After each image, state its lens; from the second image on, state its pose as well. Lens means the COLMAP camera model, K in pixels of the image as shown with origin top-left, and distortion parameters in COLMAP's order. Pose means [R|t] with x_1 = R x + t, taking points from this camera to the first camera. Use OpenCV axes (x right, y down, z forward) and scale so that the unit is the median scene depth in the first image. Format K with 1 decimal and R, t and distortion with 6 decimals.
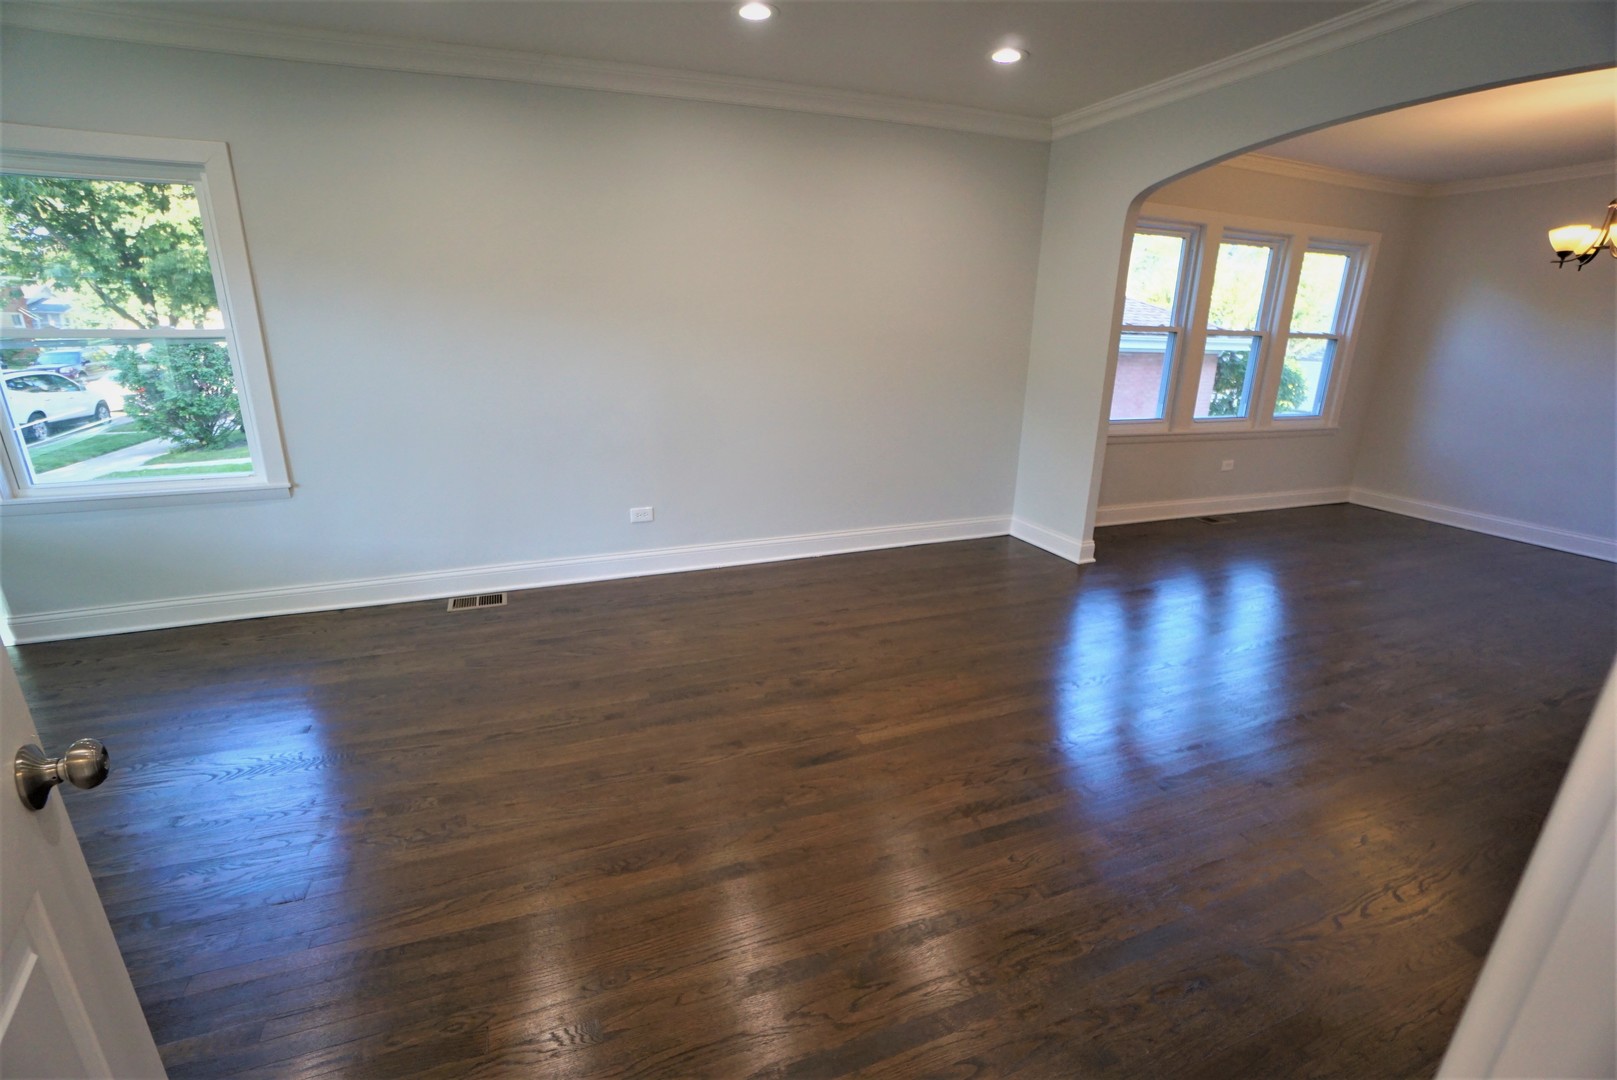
lens RADIAL K [[712.7, 0, 793.3], [0, 712.7, 543.0], [0, 0, 1]] dist [-0.063476, 0.022675]
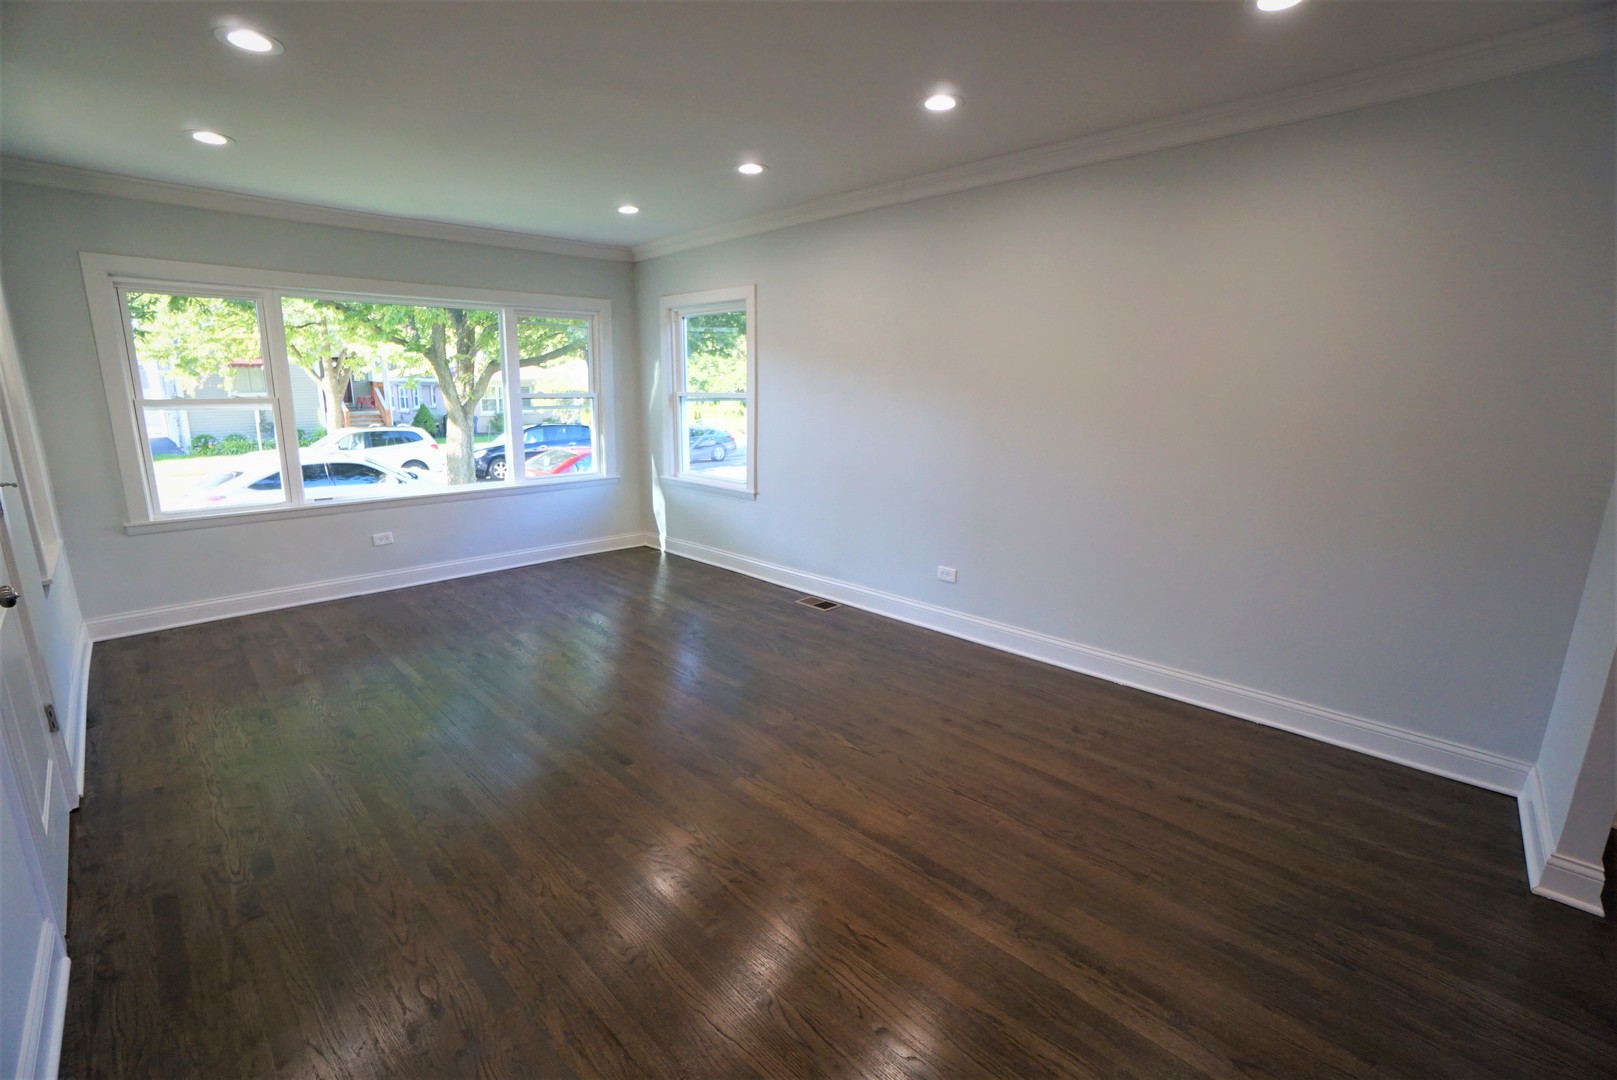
lens RADIAL K [[712.7, 0, 793.3], [0, 712.7, 543.0], [0, 0, 1]] dist [-0.063476, 0.022675]
pose [[0.409736, 0.193069, -0.891538, 0.712114], [-0.277616, 0.957377, 0.079739, -0.120108], [0.868934, 0.214834, 0.445871, 0.375281]]
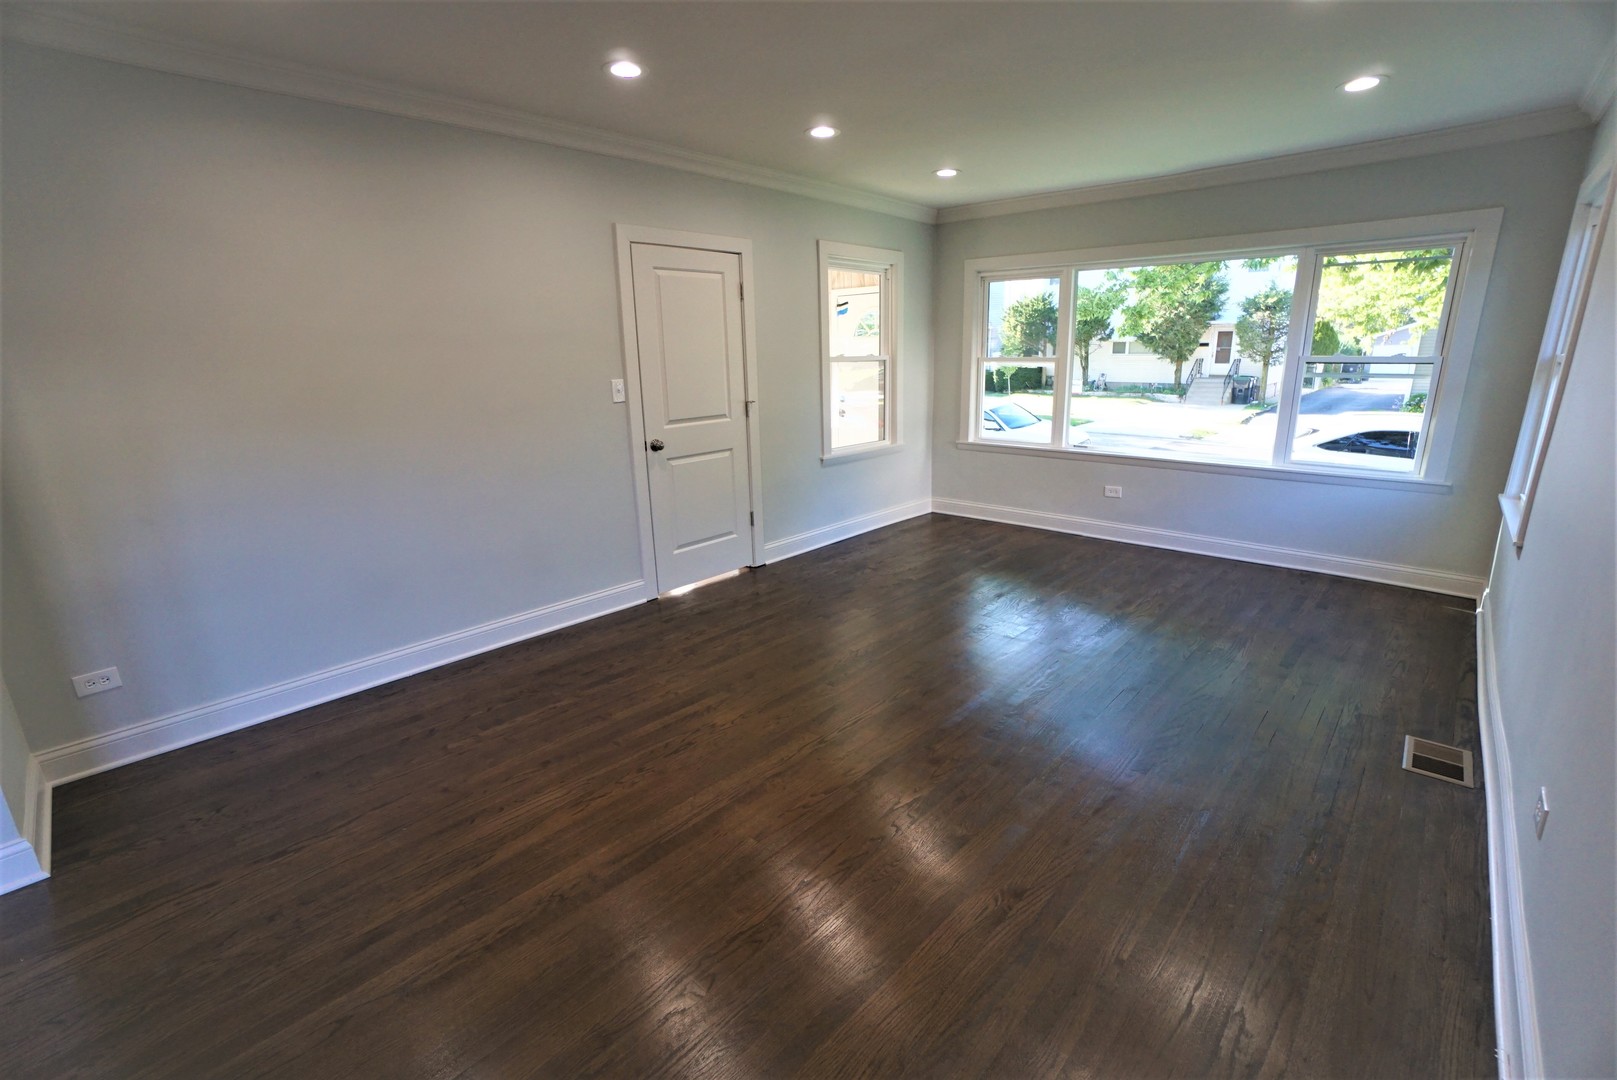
lens RADIAL K [[712.7, 0, 793.3], [0, 712.7, 543.0], [0, 0, 1]] dist [-0.063476, 0.022675]
pose [[-0.896244, 0.129128, -0.424349, 0.392552], [-0.117145, 0.853813, 0.507229, -0.383030], [0.427812, 0.504311, -0.750098, 1.188356]]
